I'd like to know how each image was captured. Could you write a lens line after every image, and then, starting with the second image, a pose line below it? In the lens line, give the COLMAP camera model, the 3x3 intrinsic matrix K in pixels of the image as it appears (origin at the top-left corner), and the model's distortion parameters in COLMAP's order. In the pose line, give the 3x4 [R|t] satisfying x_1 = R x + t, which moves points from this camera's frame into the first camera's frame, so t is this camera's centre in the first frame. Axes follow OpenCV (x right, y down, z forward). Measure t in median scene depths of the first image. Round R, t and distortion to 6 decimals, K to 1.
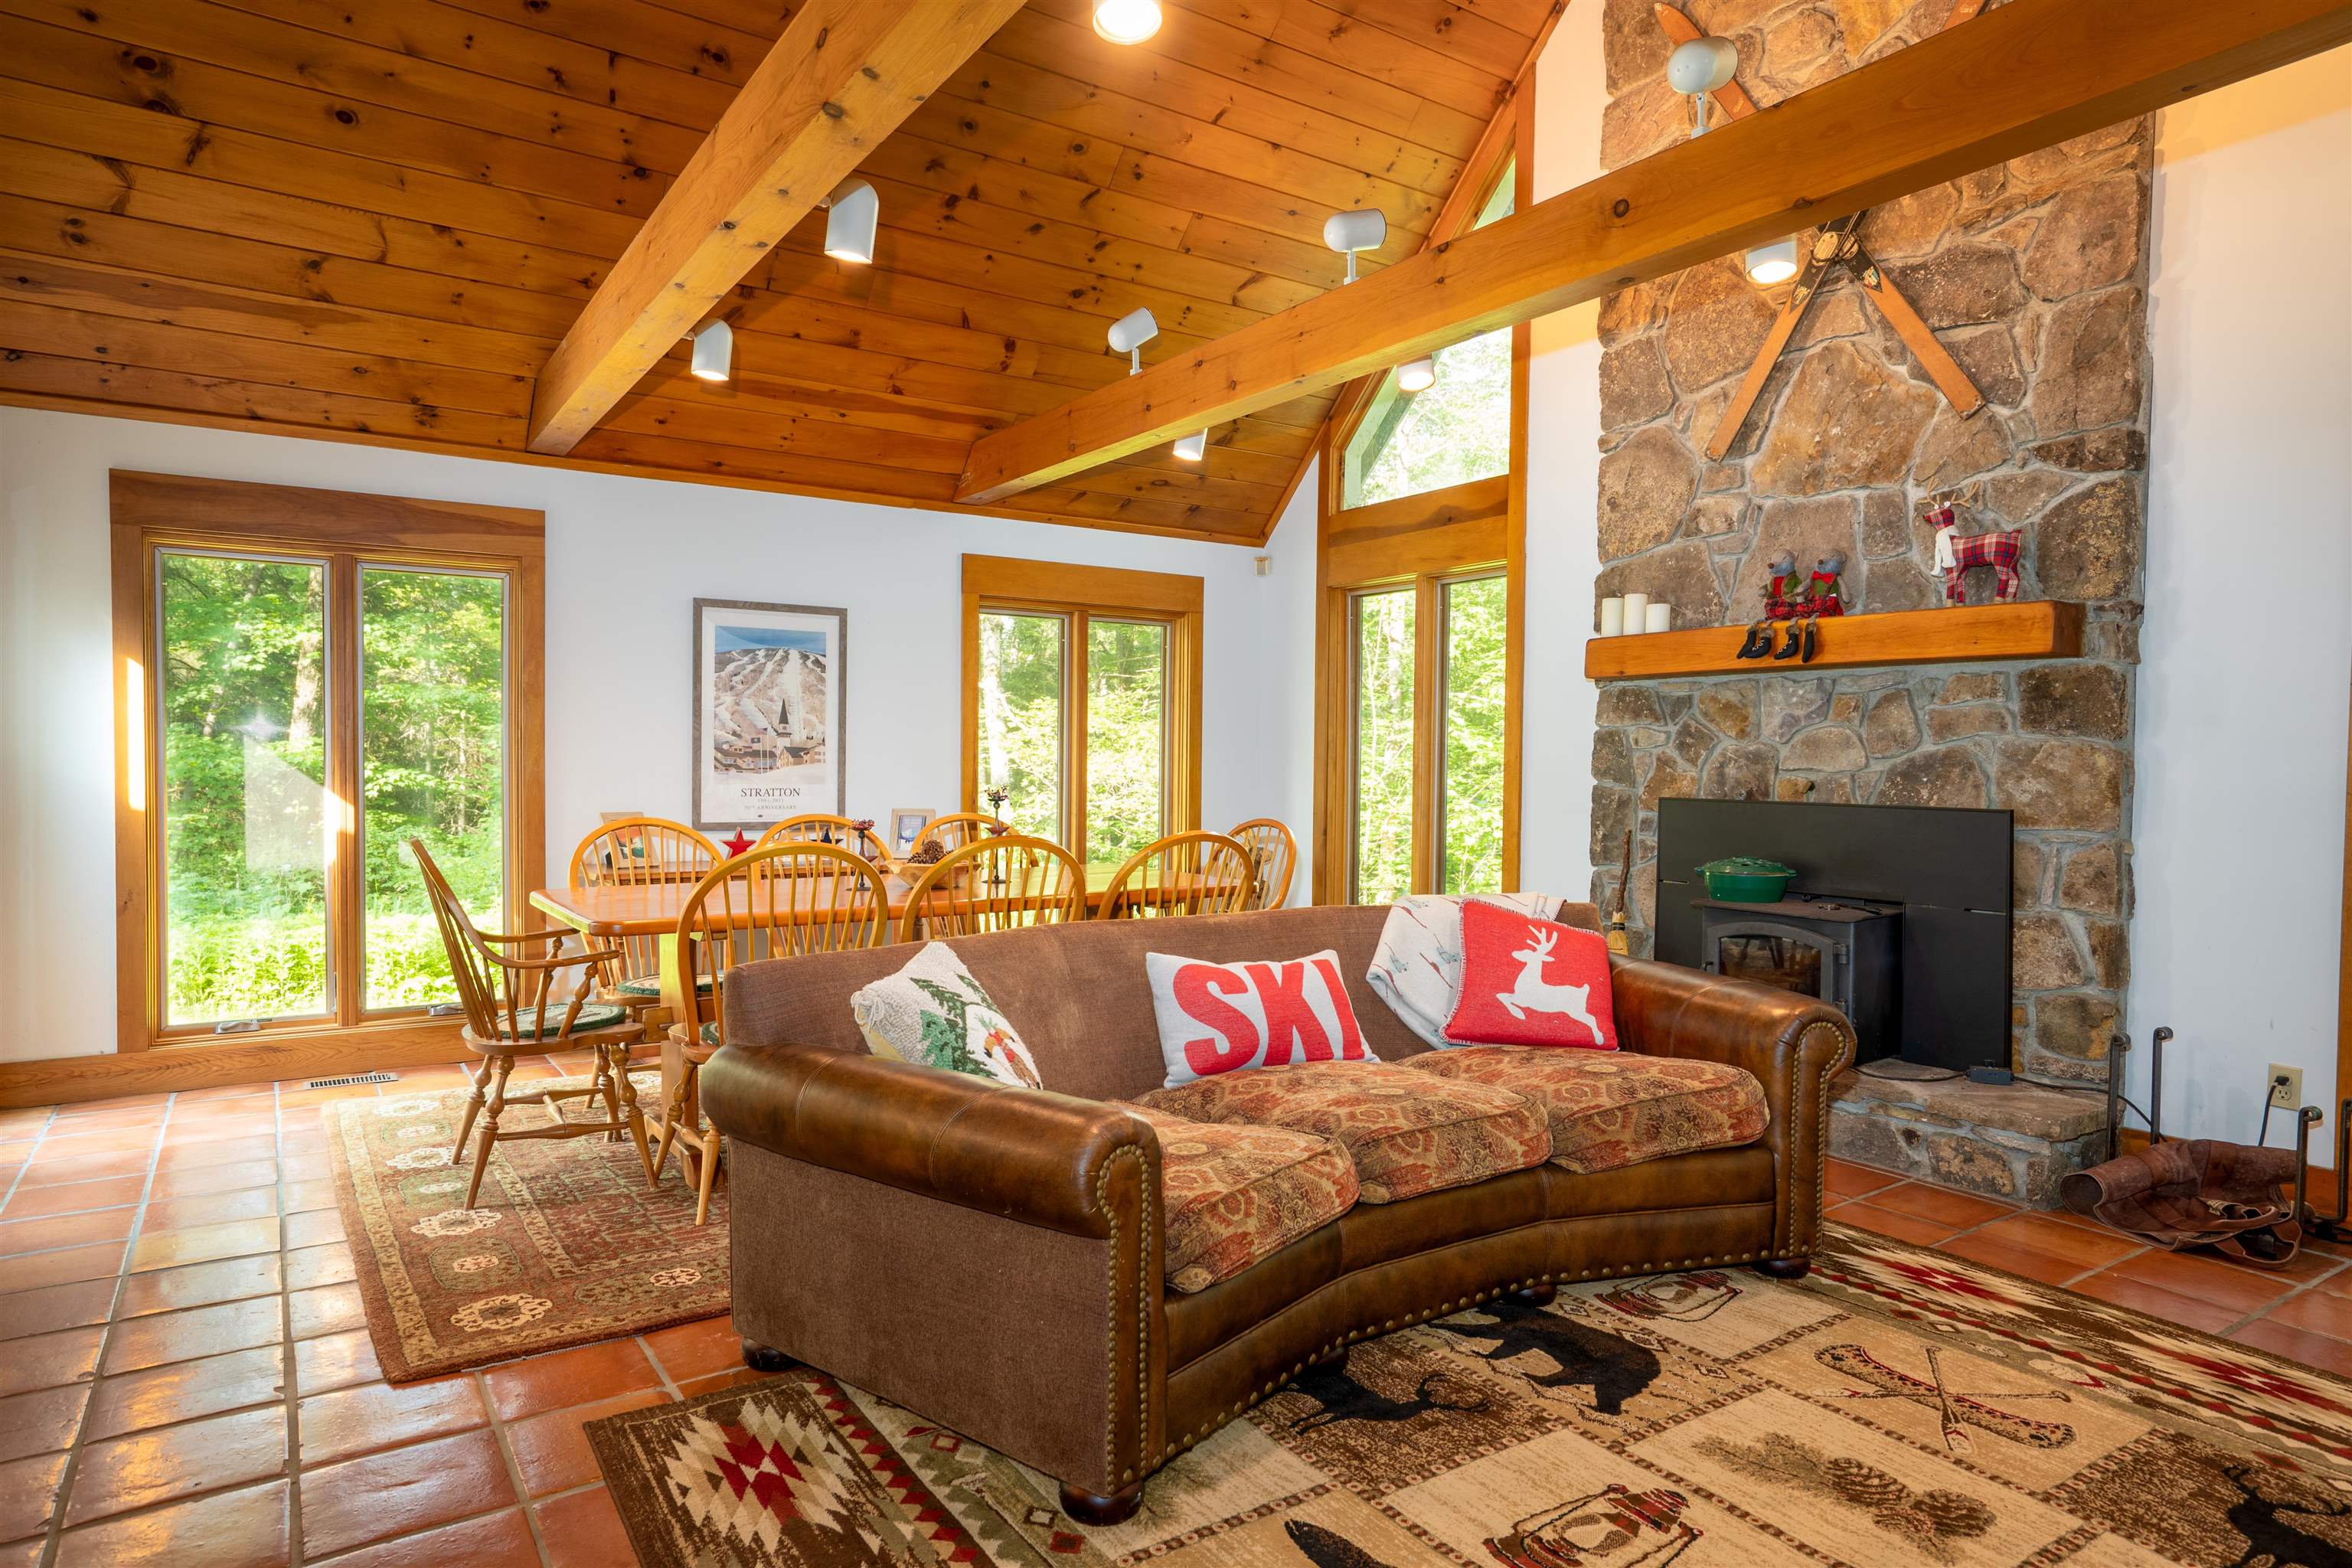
lens RADIAL K [[1364.8, 0, 1185.5], [0, 1364.8, 799.6], [0, 0, 1]] dist [-0.032325, 0.031217]
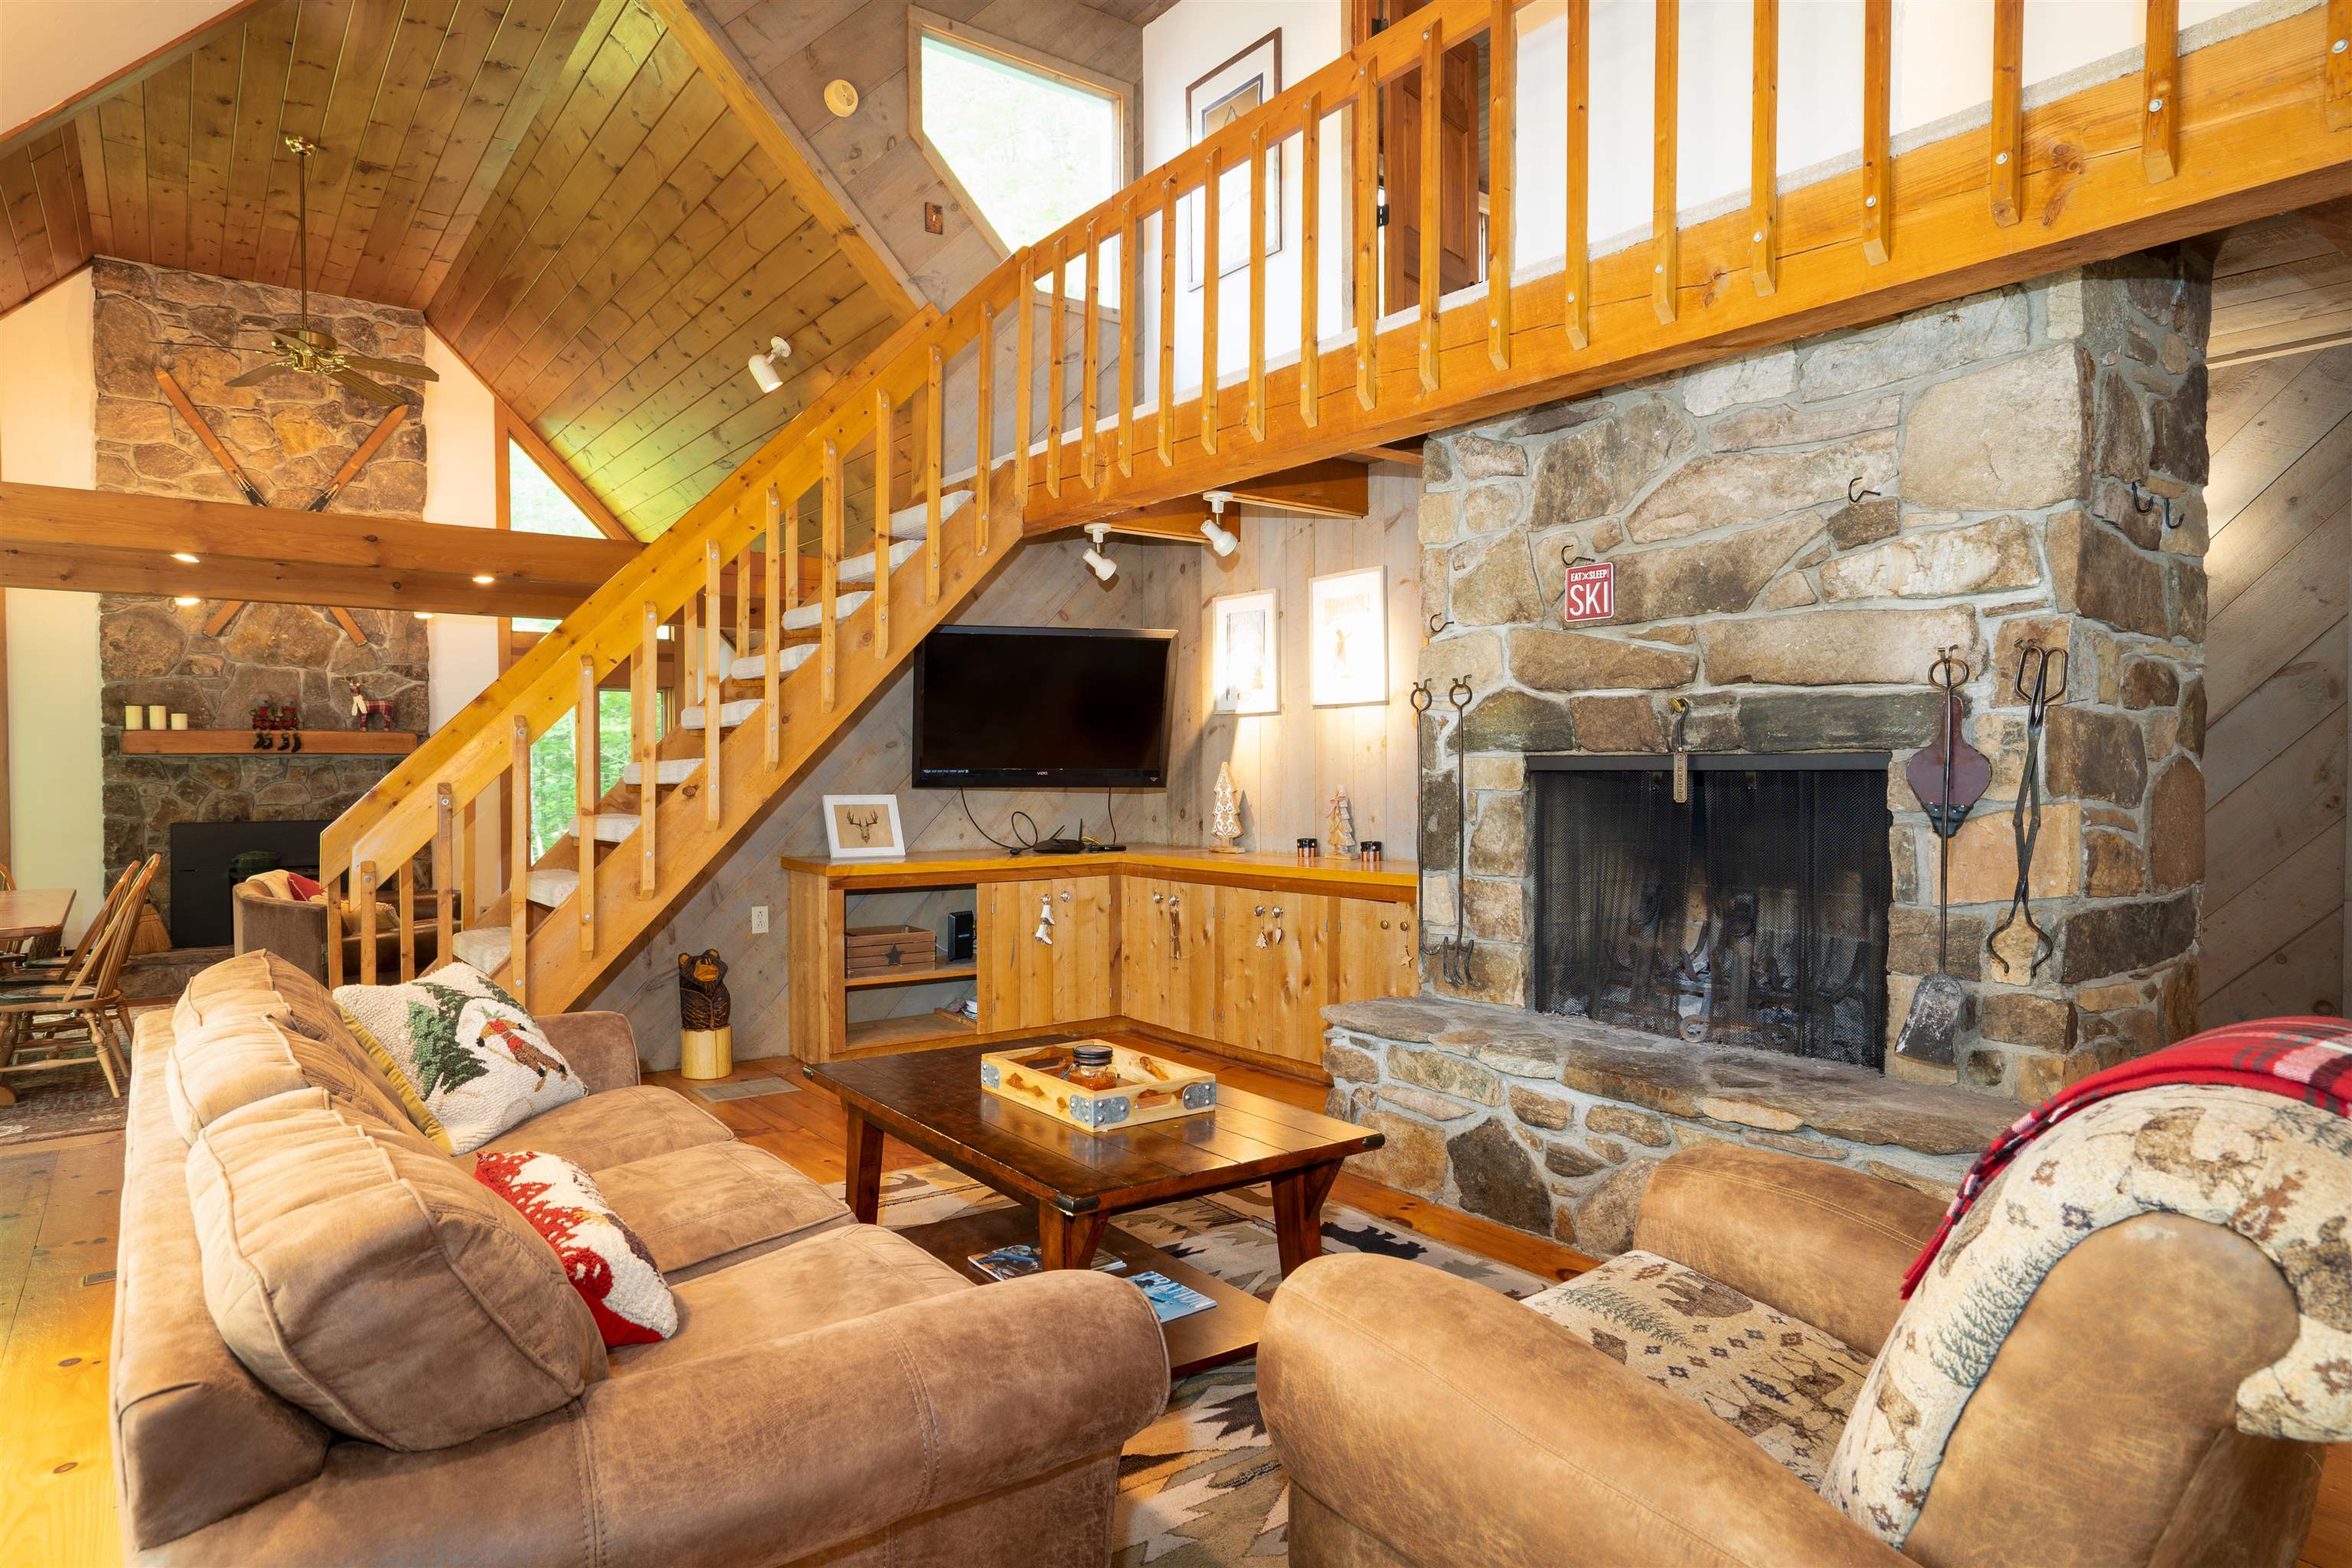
lens RADIAL K [[1364.8, 0, 1165.0], [0, 1364.8, 802.4], [0, 0, 1]] dist [-0.032325, 0.031217]
pose [[-0.051062, -0.033610, 0.998130, -1.436133], [0.031072, 0.998896, 0.035225, -0.049407], [-0.998212, 0.032813, -0.049961, -0.178101]]
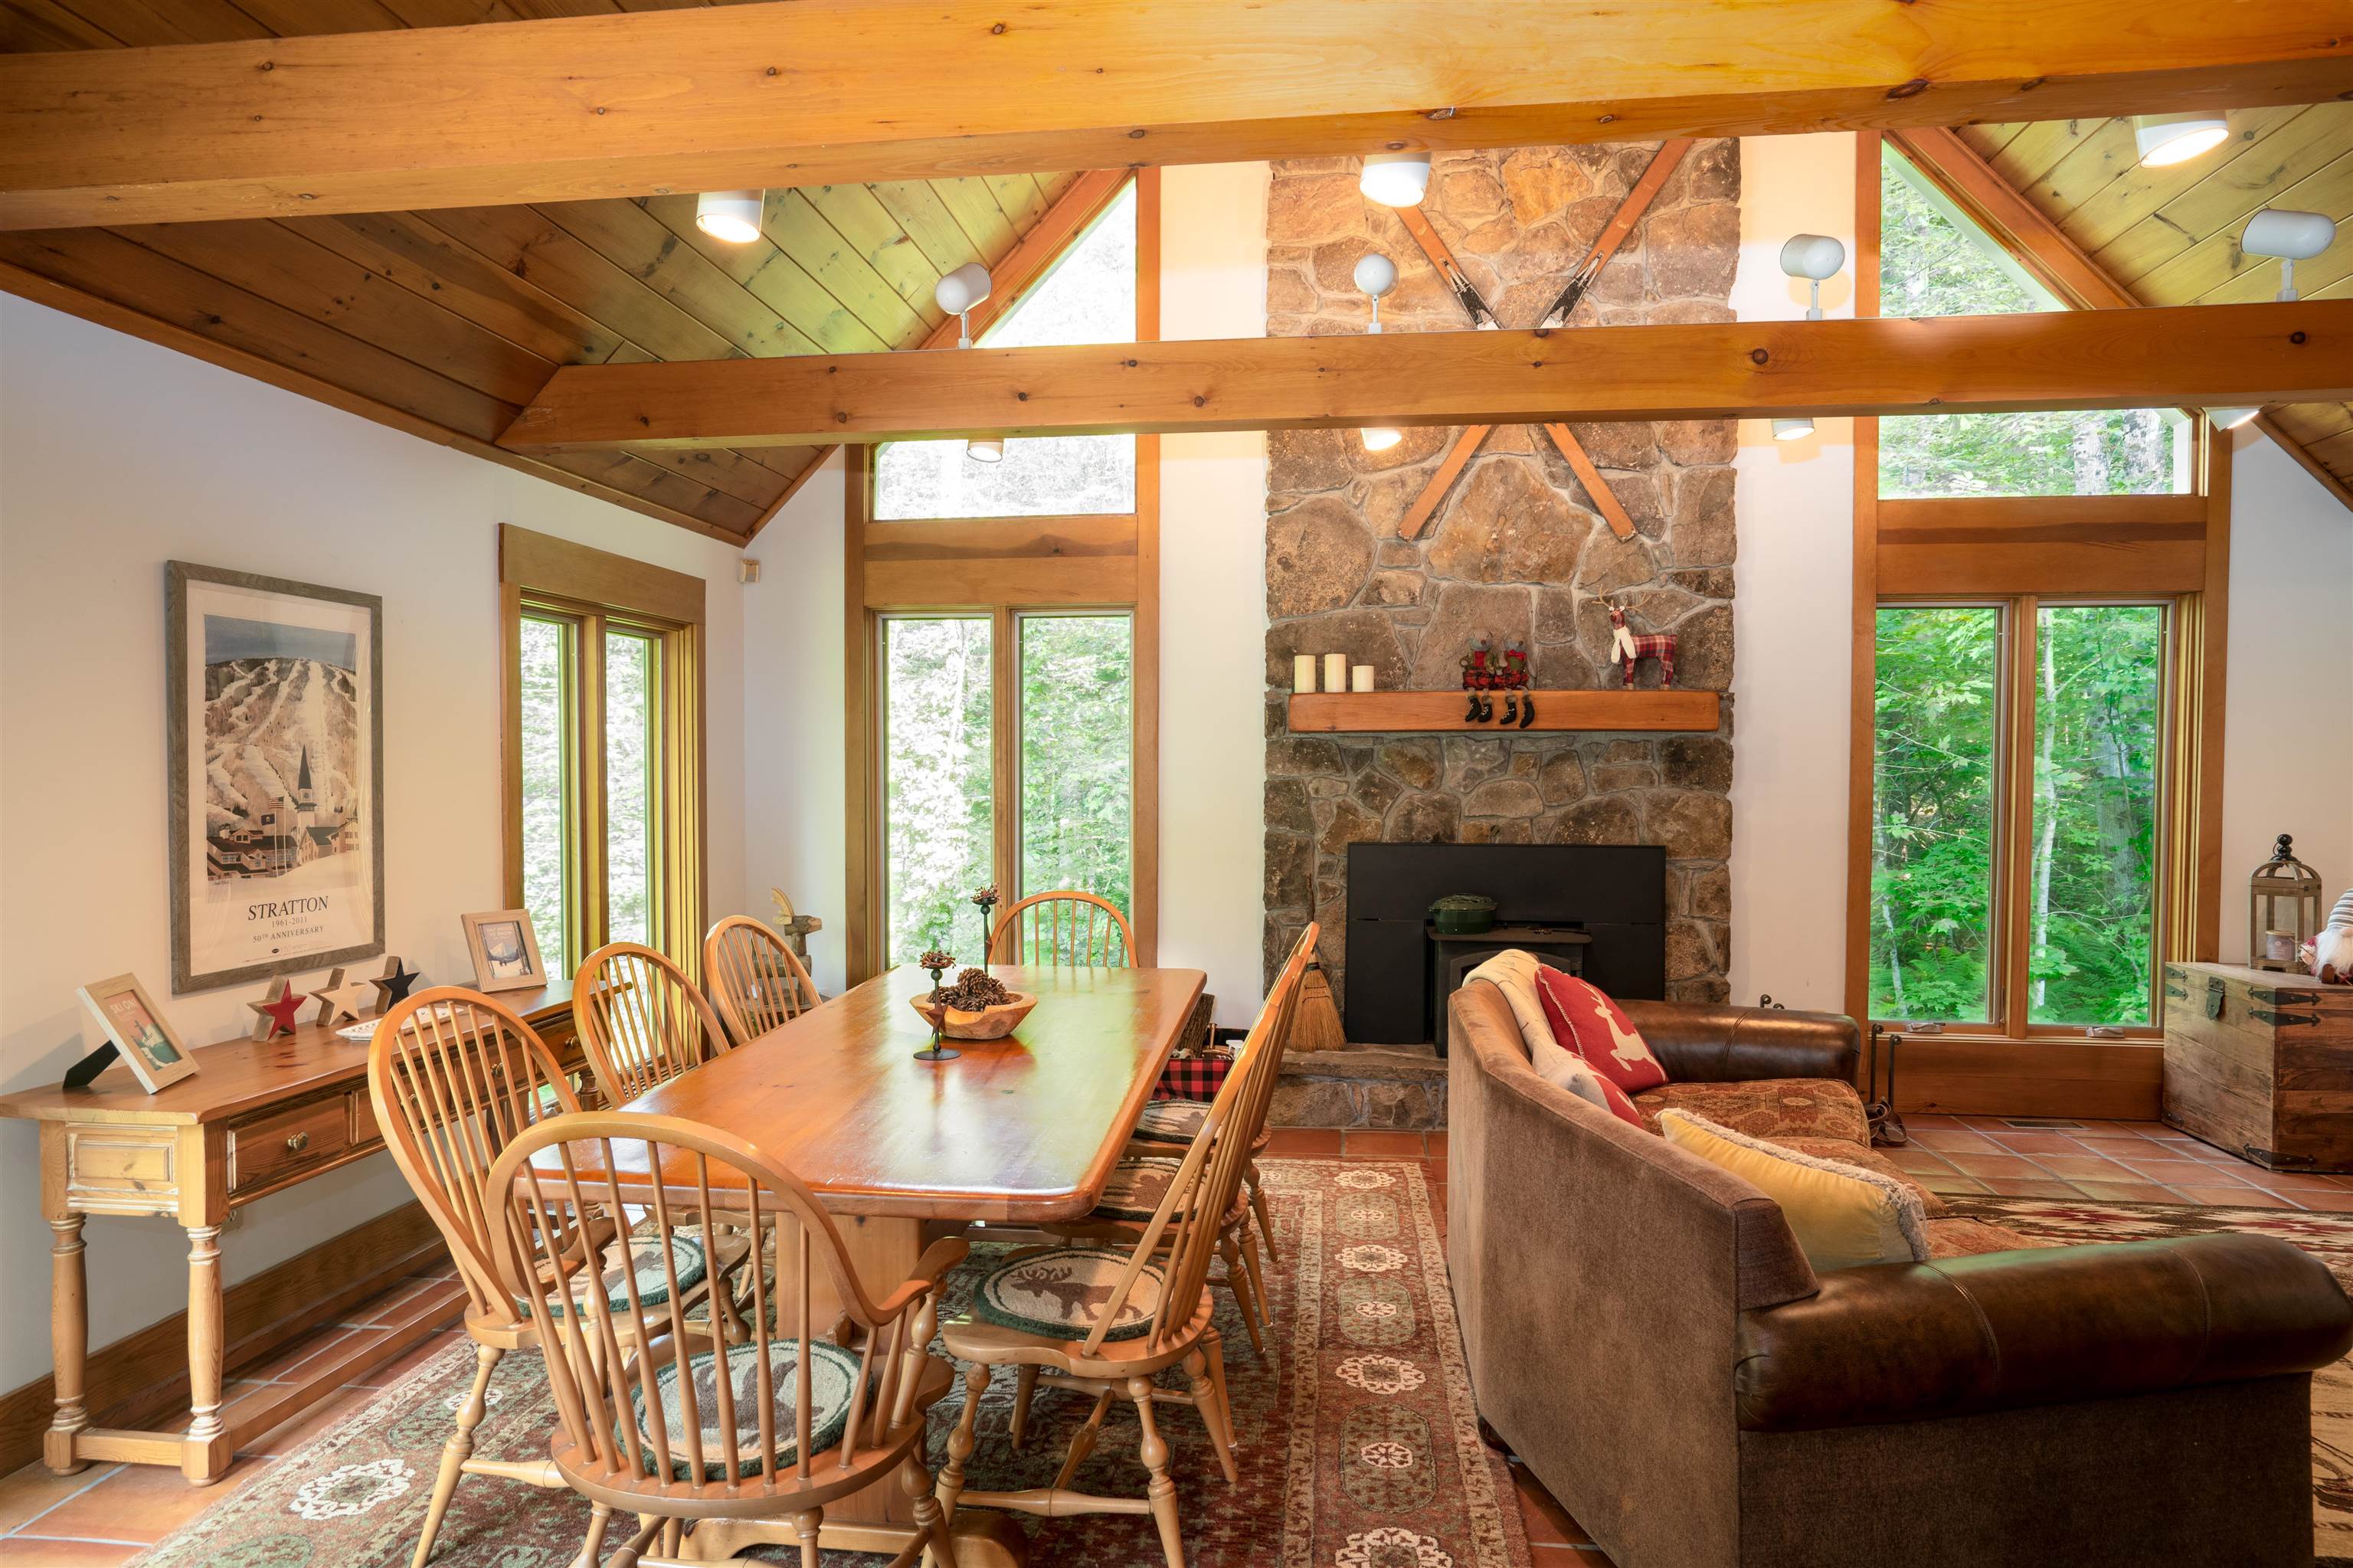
lens RADIAL K [[1365.5, 0, 1167.3], [0, 1365.5, 798.2], [0, 0, 1]] dist [-0.032325, 0.031217]
pose [[0.659885, -0.030007, 0.750768, -0.562175], [0.027174, 0.999502, 0.016064, -0.058433], [-0.750875, 0.009801, 0.660371, 0.390609]]
